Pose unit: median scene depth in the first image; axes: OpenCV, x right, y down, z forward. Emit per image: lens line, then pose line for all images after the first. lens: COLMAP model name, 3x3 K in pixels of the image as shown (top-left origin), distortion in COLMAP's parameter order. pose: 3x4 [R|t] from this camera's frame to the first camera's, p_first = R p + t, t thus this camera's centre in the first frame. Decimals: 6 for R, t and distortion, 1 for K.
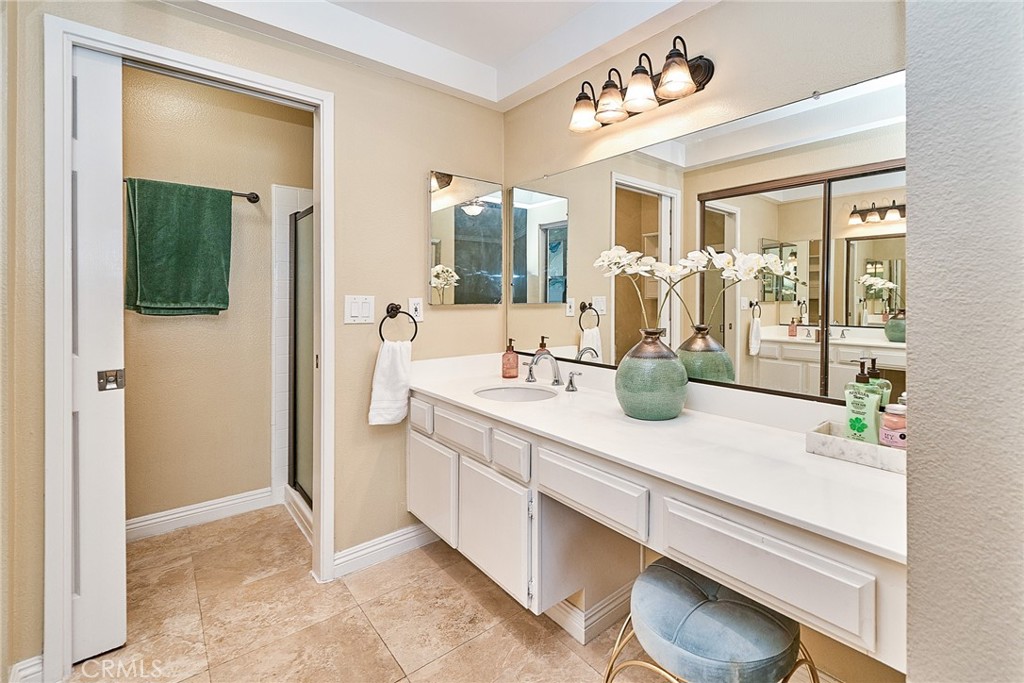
lens RADIAL K [[444.5, 0, 585.0], [0, 444.5, 298.6], [0, 0, 1]] dist [-0.001431, -0.000817]
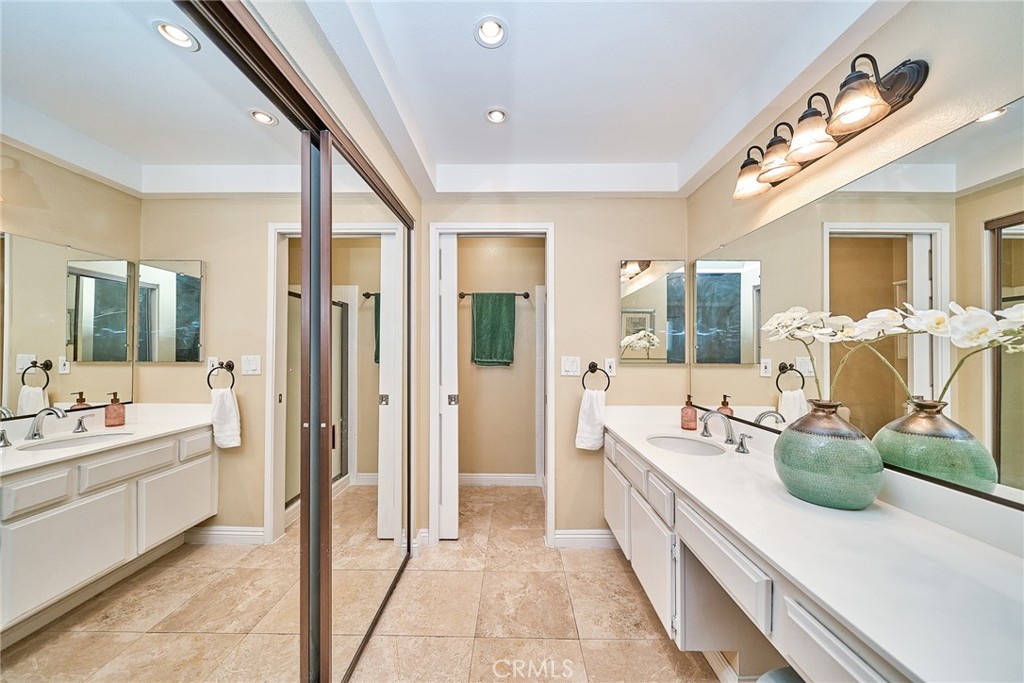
lens RADIAL K [[345.4, 0, 521.4], [0, 345.4, 348.8], [0, 0, 1]] dist [0.000133, -0.001896]
pose [[0.727829, -0.004074, -0.685746, 0.154044], [-0.003094, 0.999953, -0.009225, -0.022549], [0.685751, 0.008836, 0.727782, 0.077433]]
